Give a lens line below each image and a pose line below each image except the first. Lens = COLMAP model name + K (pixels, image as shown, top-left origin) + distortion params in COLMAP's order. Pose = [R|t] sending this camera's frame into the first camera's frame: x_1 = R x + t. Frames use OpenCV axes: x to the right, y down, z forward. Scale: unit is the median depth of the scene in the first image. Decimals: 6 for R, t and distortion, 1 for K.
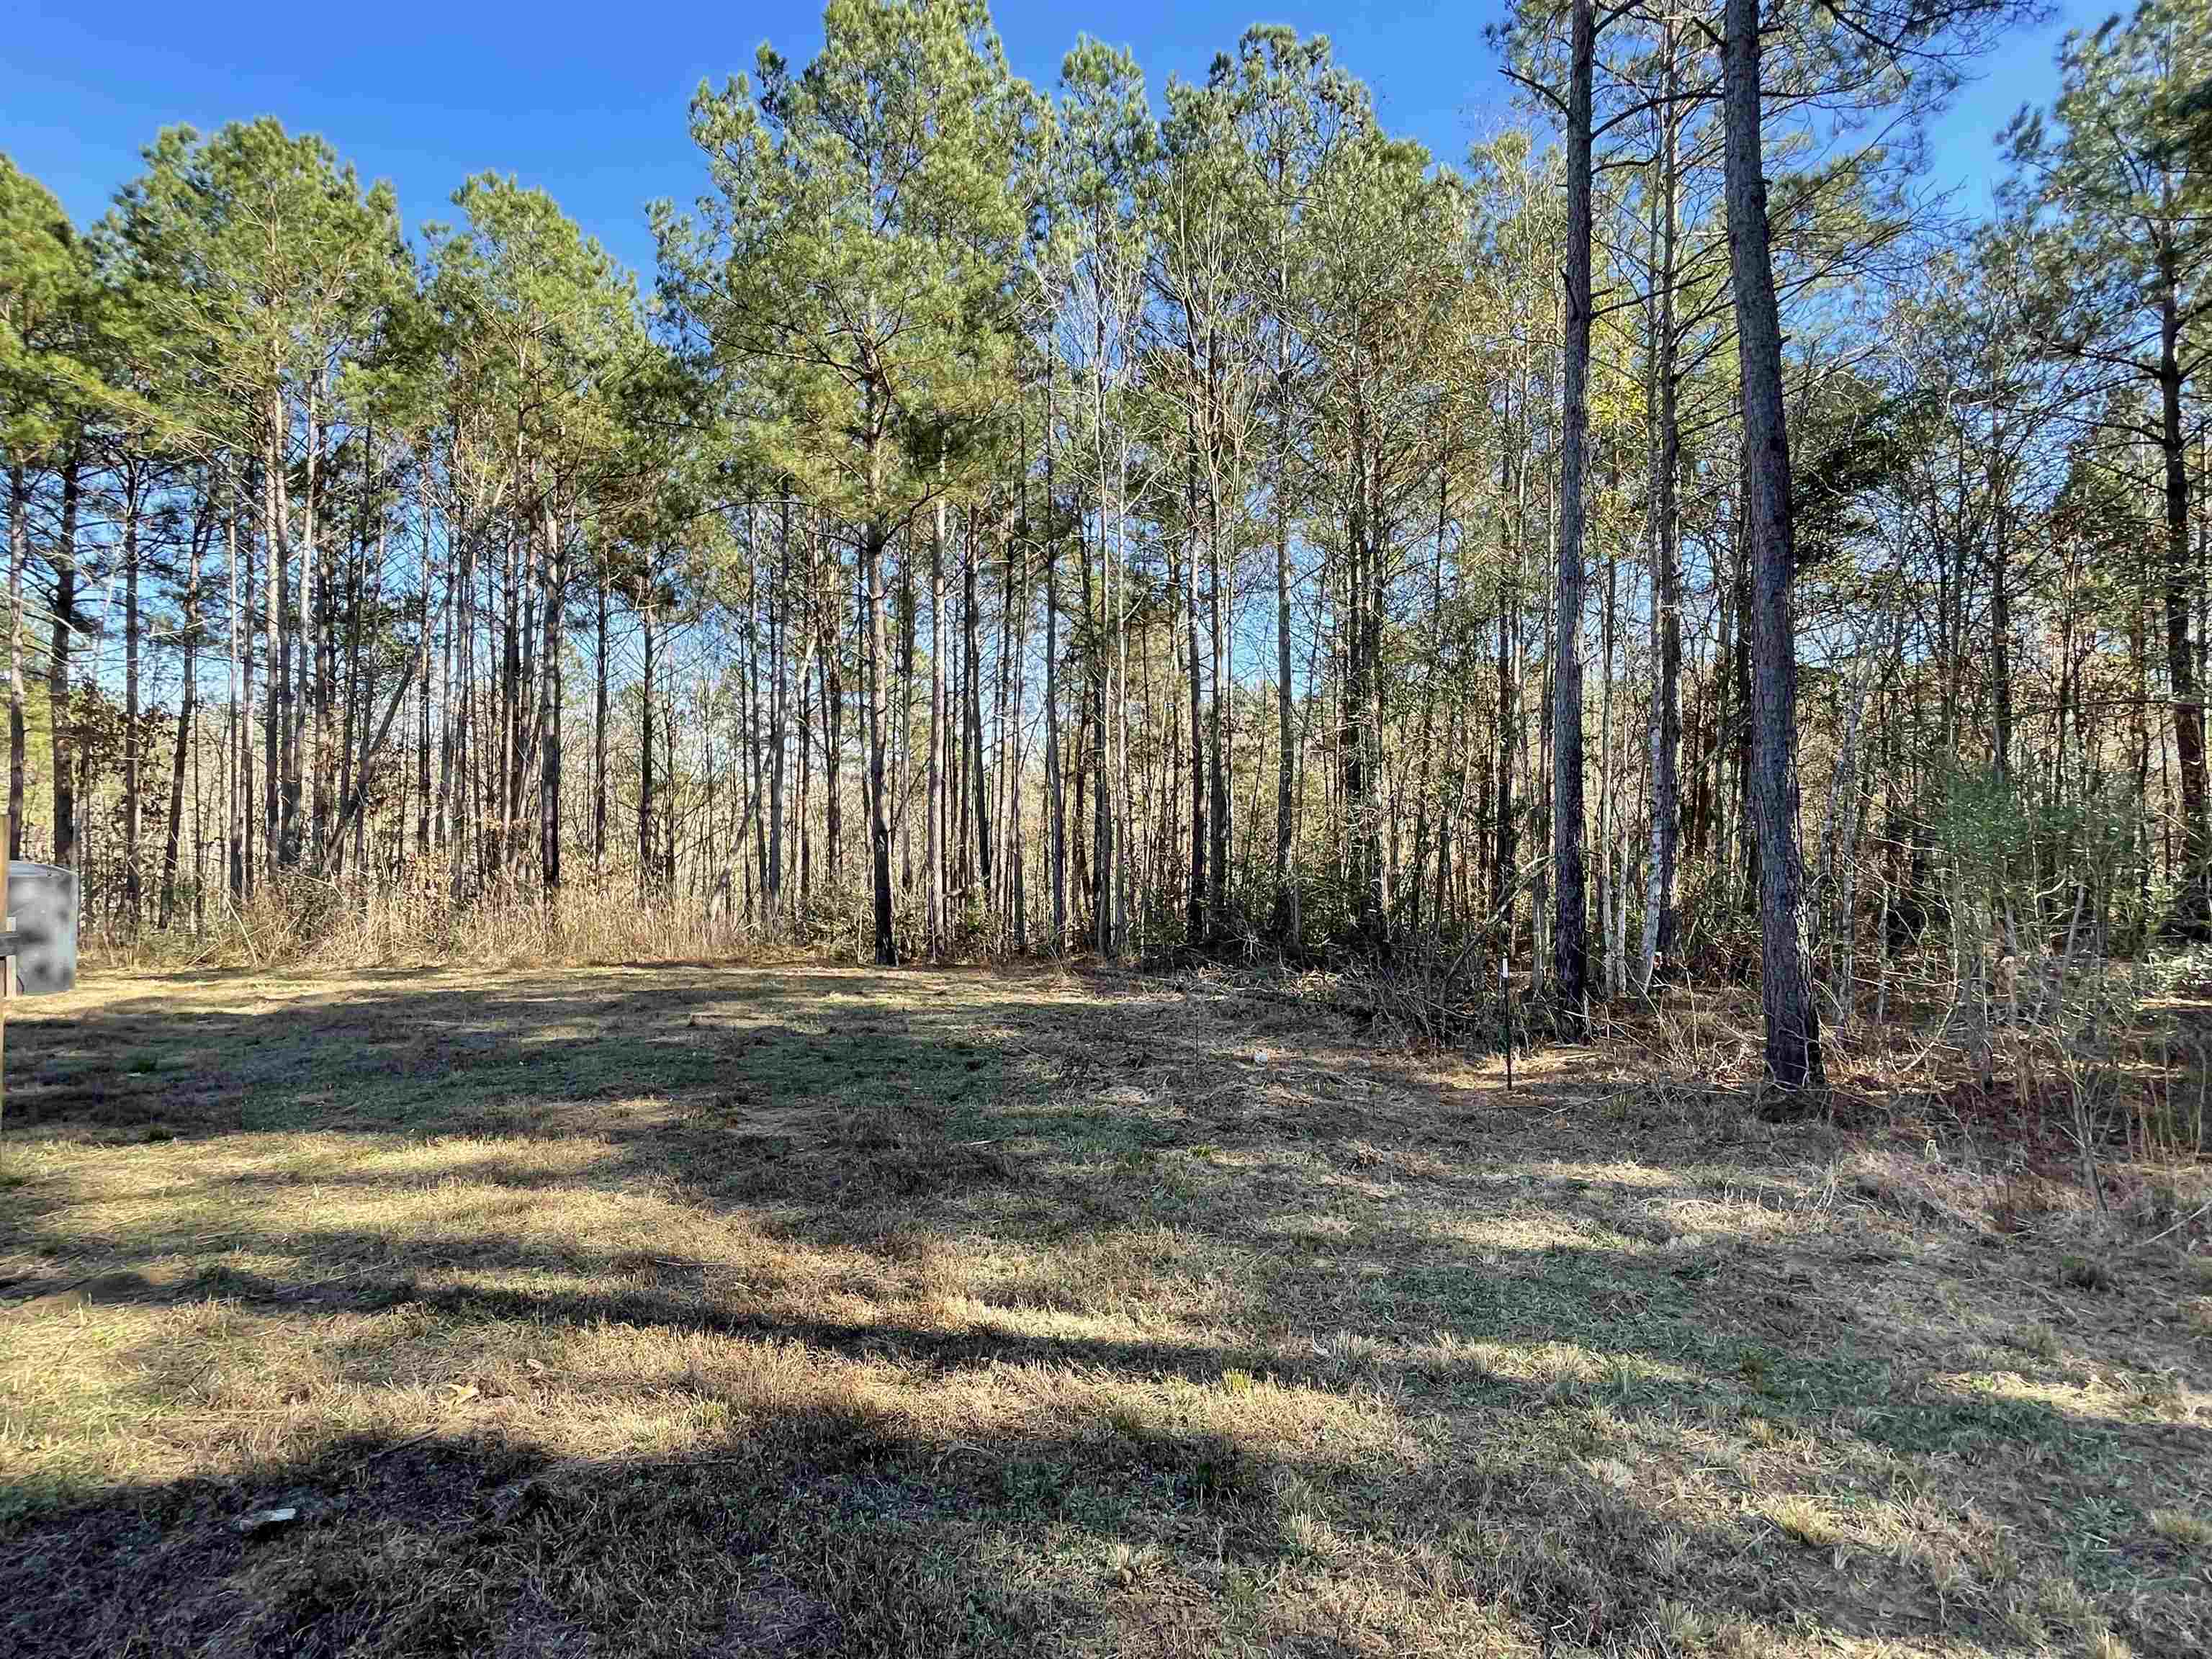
lens RADIAL K [[1036.4, 0, 1106.0], [0, 1036.4, 829.5], [0, 0, 1]] dist [-0.002080, -0.000246]
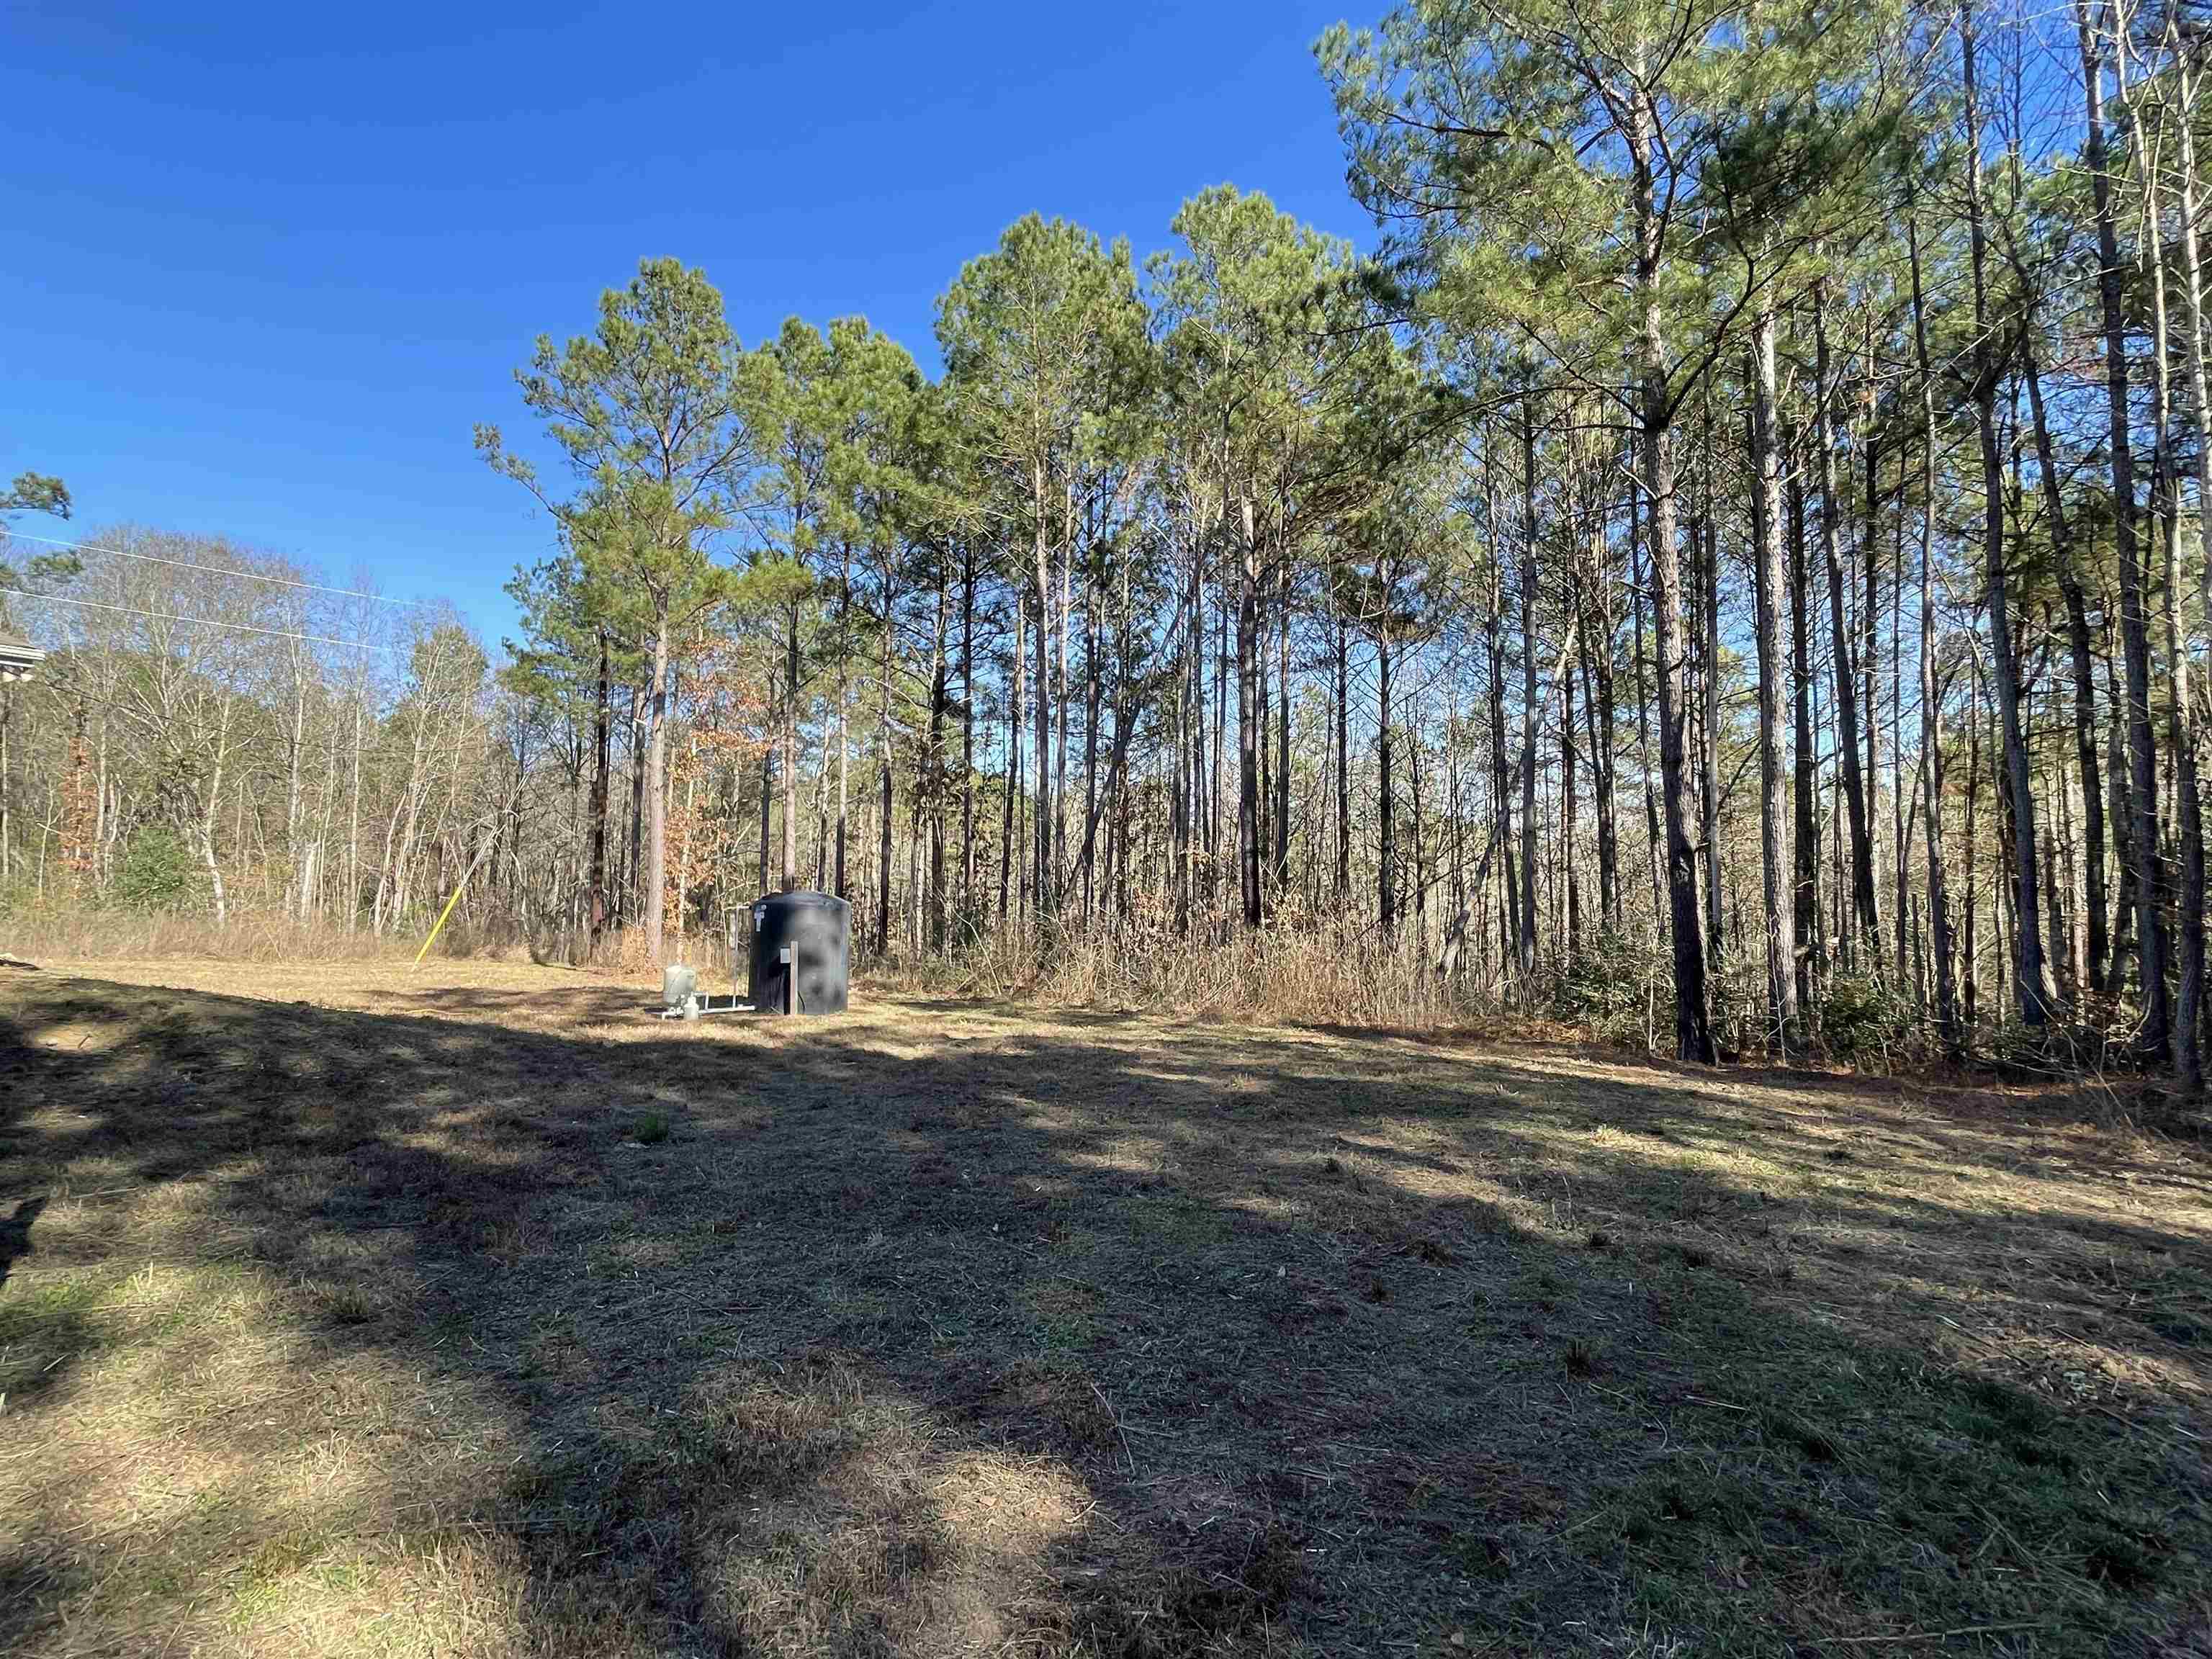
lens RADIAL K [[1036.4, 0, 1106.0], [0, 1036.4, 829.5], [0, 0, 1]] dist [-0.002080, -0.000246]
pose [[0.757734, -0.038268, -0.651441, -0.064278], [0.005875, 0.998639, -0.051829, 0.018062], [0.652538, 0.035445, 0.756927, 0.261481]]
